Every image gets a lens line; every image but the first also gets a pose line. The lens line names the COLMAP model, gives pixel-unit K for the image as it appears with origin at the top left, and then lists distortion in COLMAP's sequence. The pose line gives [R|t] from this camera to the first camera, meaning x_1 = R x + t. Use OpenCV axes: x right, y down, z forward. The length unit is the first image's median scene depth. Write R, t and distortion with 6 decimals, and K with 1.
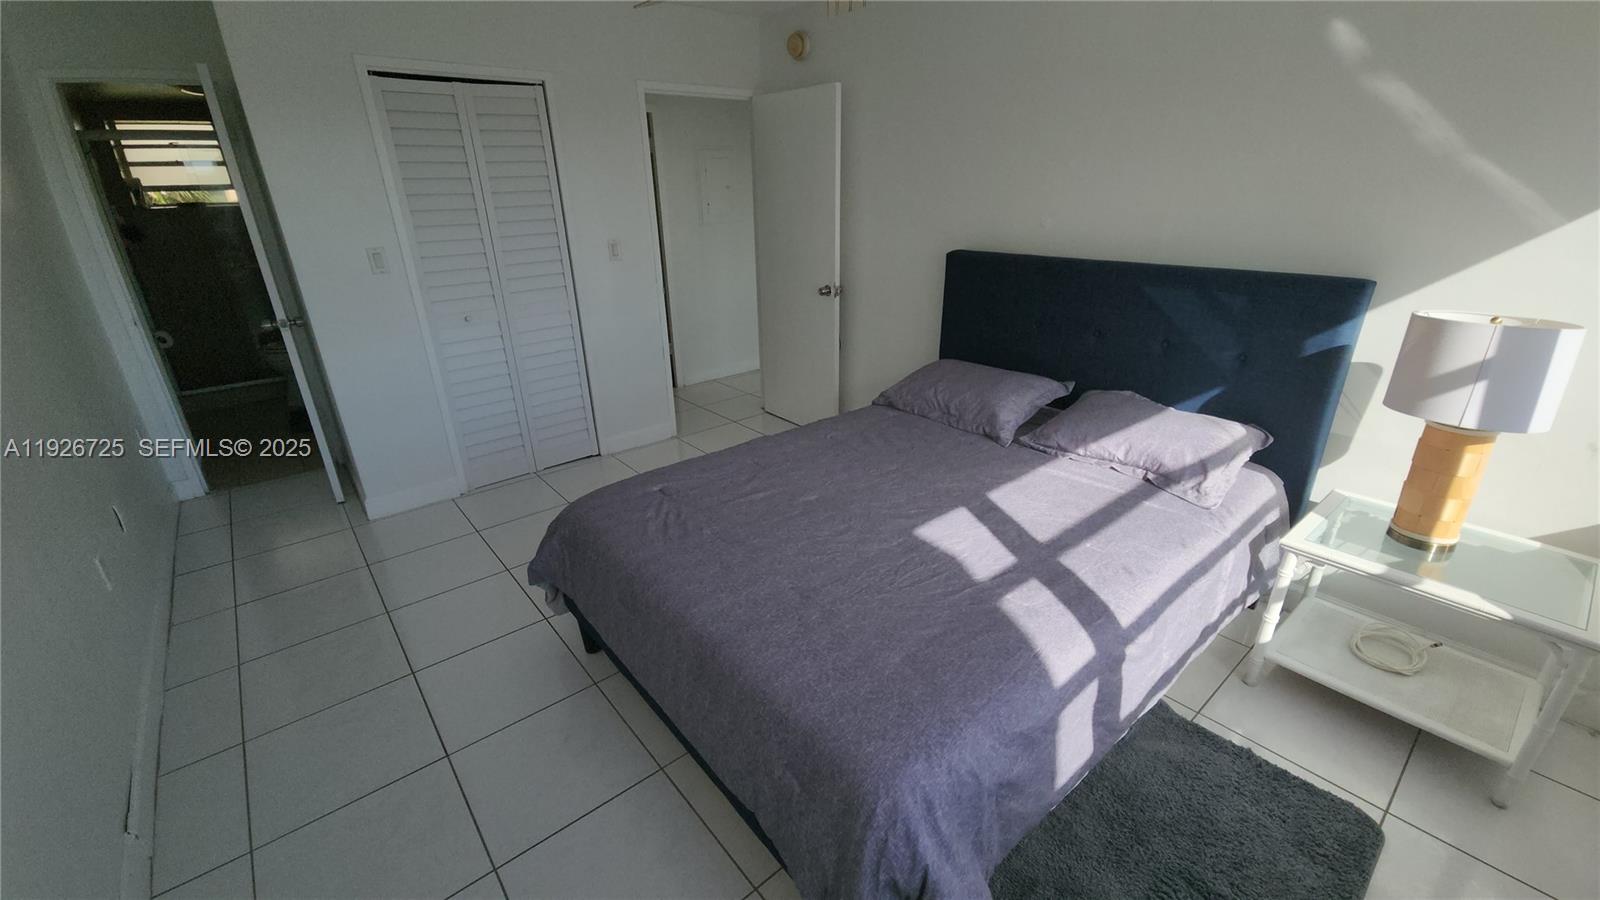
lens RADIAL K [[651.7, 0, 800.4], [0, 651.7, 452.1], [0, 0, 1]] dist [0.010704, -0.004651]
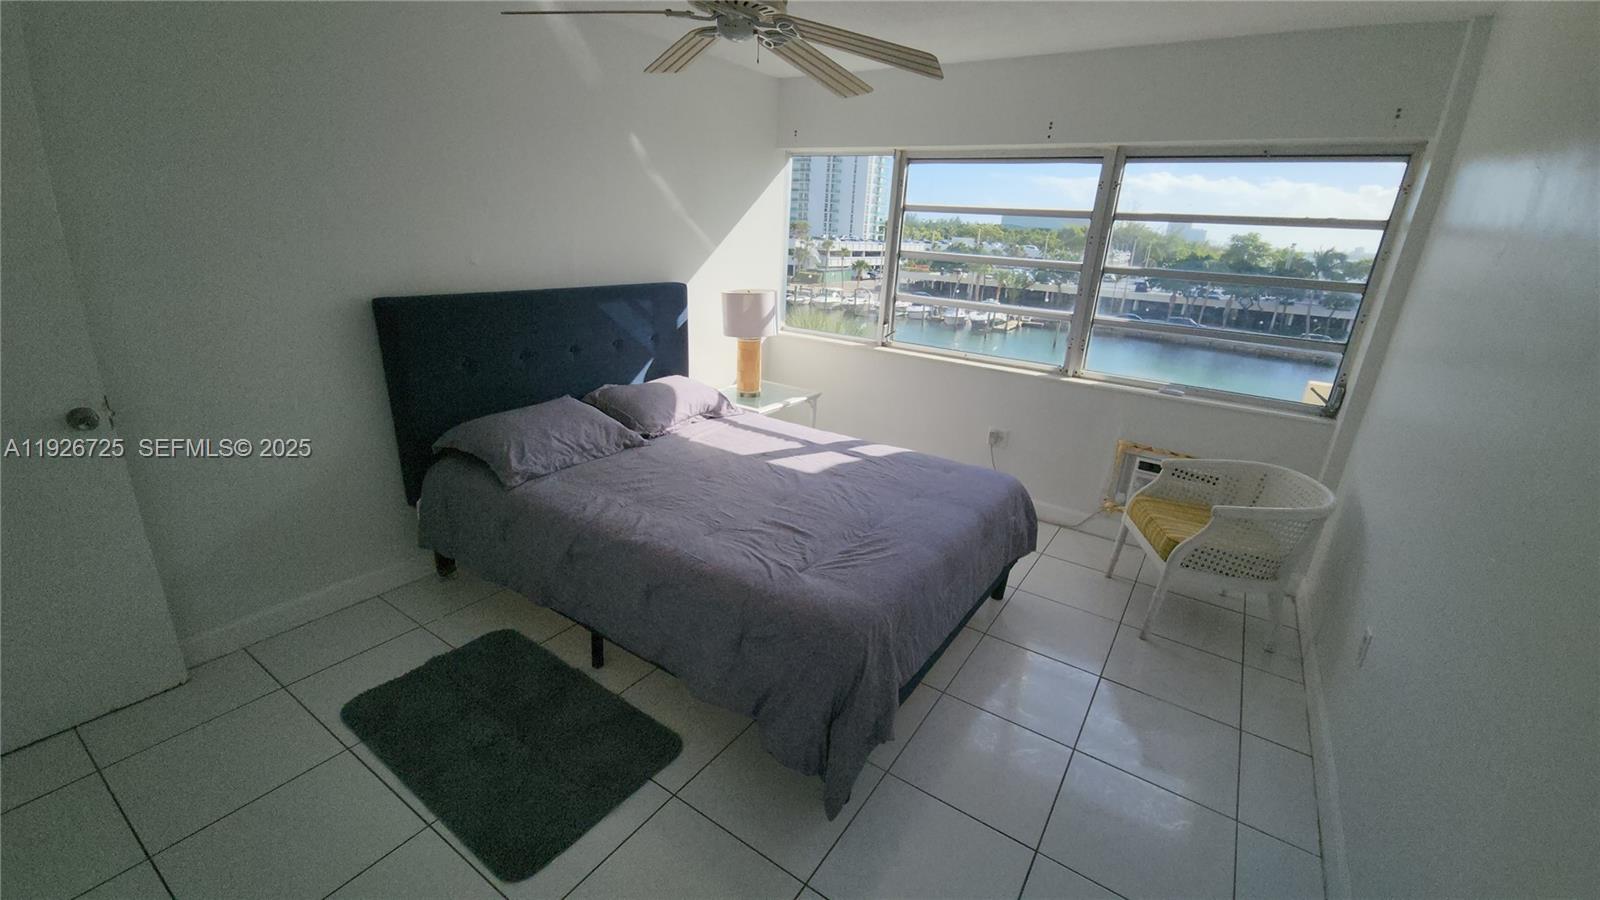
lens RADIAL K [[651.7, 0, 800.4], [0, 651.7, 452.1], [0, 0, 1]] dist [0.010704, -0.004651]
pose [[-0.273768, -0.315952, 0.908419, -1.098672], [0.323589, 0.859185, 0.396347, -0.491680], [-0.905727, 0.402462, -0.132979, 1.181426]]
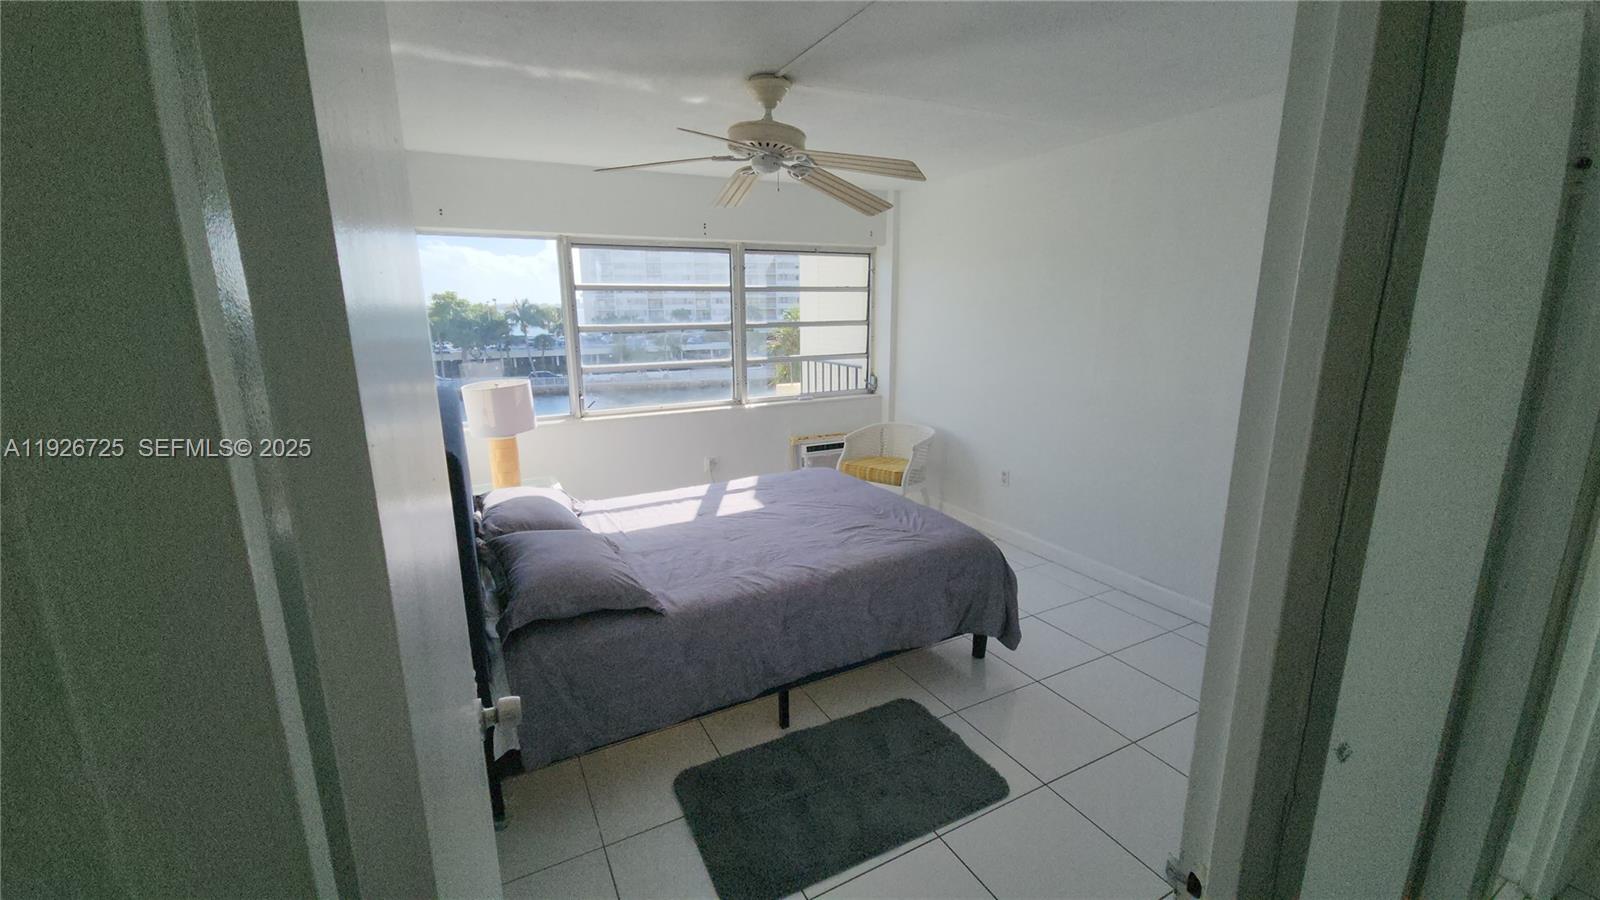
lens RADIAL K [[648.7, 0, 804.1], [0, 648.7, 452.8], [0, 0, 1]] dist [0.008923, -0.000087]
pose [[-0.976650, -0.025449, 0.213323, -0.298573], [0.103106, 0.815608, 0.569344, -0.953679], [-0.188477, 0.578045, -0.793940, 2.232779]]
